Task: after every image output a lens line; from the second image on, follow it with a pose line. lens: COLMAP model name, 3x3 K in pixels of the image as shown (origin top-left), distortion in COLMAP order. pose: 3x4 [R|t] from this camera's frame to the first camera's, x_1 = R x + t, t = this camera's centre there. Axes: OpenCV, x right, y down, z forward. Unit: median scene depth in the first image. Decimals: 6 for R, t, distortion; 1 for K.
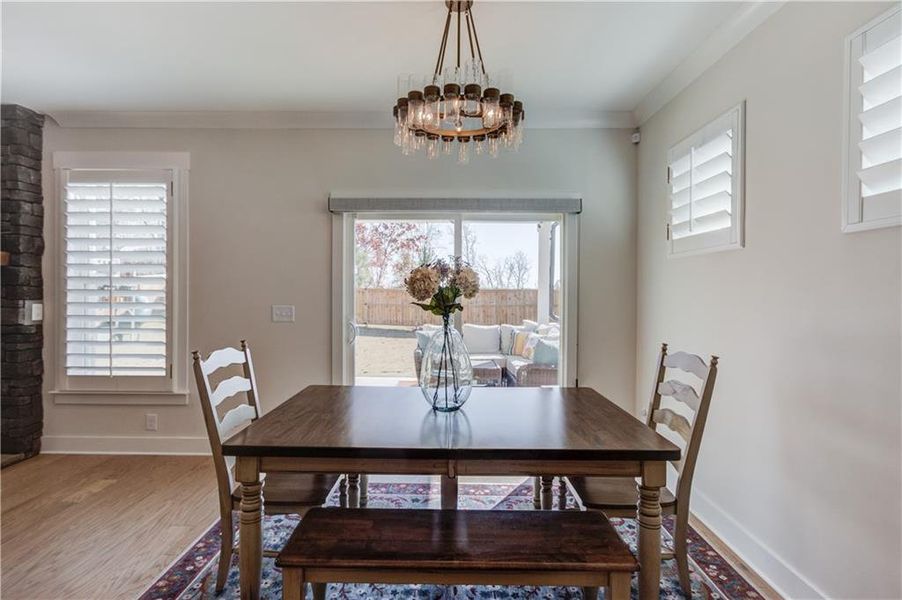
lens RADIAL K [[428.9, 0, 442.8], [0, 428.9, 300.0], [0, 0, 1]] dist [-0.001406, 0.000826]
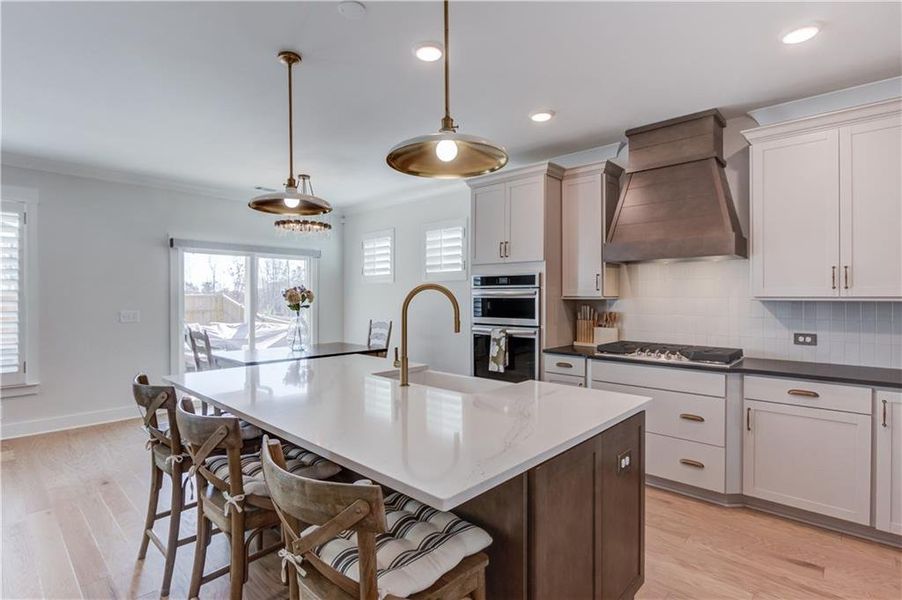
lens RADIAL K [[442.7, 0, 442.8], [0, 442.7, 294.8], [0, 0, 1]] dist [-0.021550, 0.000276]
pose [[0.681541, -0.001574, 0.731778, -0.731487], [0.018483, 0.999716, -0.015065, 0.001464], [-0.731546, 0.023793, 0.681377, -0.725262]]
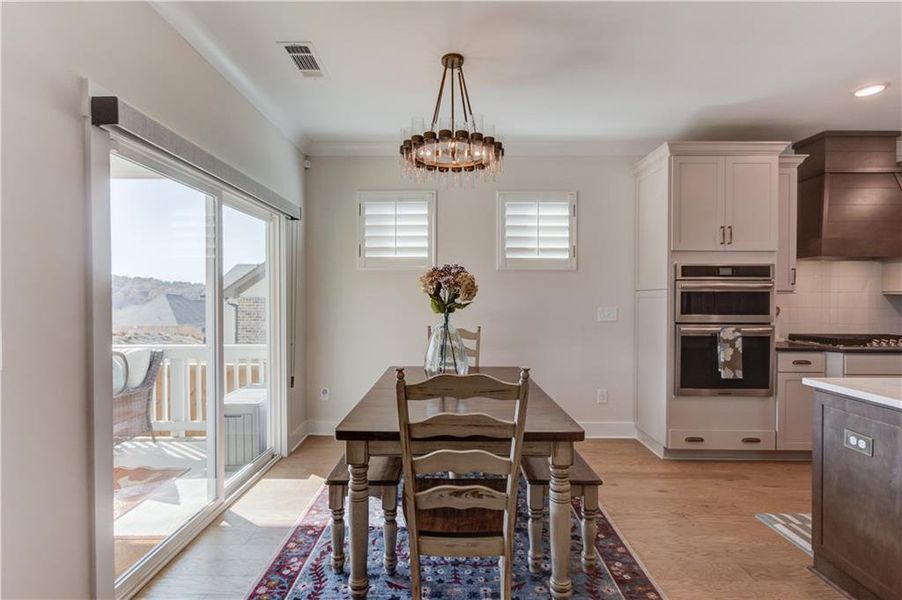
lens RADIAL K [[428.9, 0, 442.8], [0, 428.9, 300.0], [0, 0, 1]] dist [-0.001406, 0.000826]
pose [[0.005567, -0.011495, 0.999918, -0.737589], [0.018120, 0.999771, 0.011392, -0.008771], [-0.999820, 0.018055, 0.005774, 0.615780]]
